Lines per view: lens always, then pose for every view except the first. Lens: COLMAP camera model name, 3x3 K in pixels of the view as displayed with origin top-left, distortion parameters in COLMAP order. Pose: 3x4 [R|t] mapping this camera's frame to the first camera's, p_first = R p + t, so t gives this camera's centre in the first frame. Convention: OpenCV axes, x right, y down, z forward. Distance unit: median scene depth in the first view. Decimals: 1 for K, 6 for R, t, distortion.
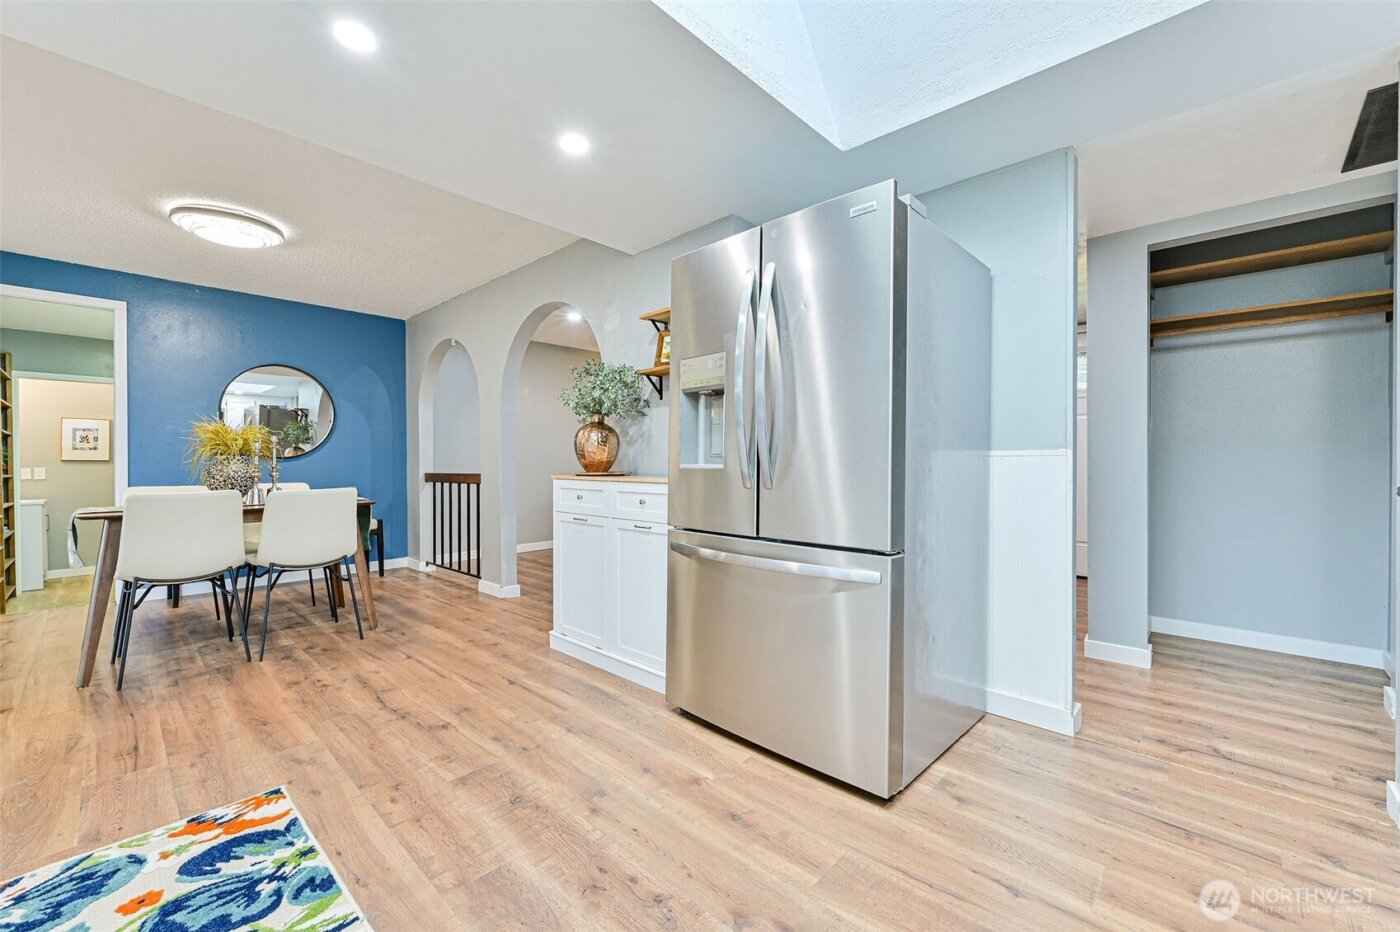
lens RADIAL K [[559.9, 0, 708.1], [0, 559.9, 462.6], [0, 0, 1]] dist [-0.001438, 0.000008]
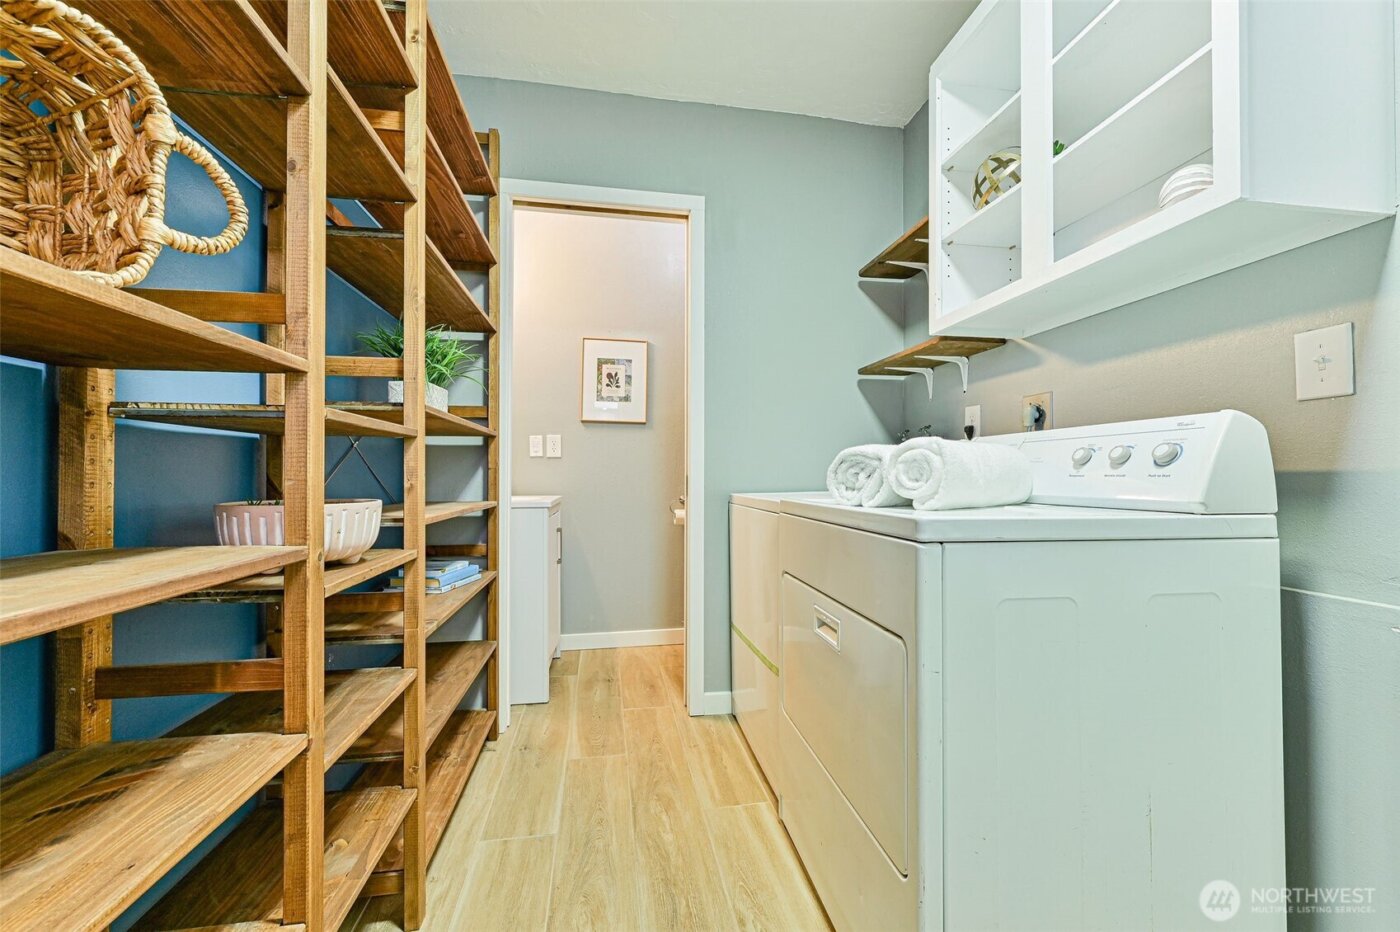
lens RADIAL K [[559.9, 0, 701.0], [0, 559.9, 469.2], [0, 0, 1]] dist [-0.001438, 0.000008]
pose [[0.788883, -0.001281, -0.614542, -0.750322], [-0.007934, 0.999893, -0.012269, 0.045219], [0.614493, 0.014554, 0.788788, 0.657798]]
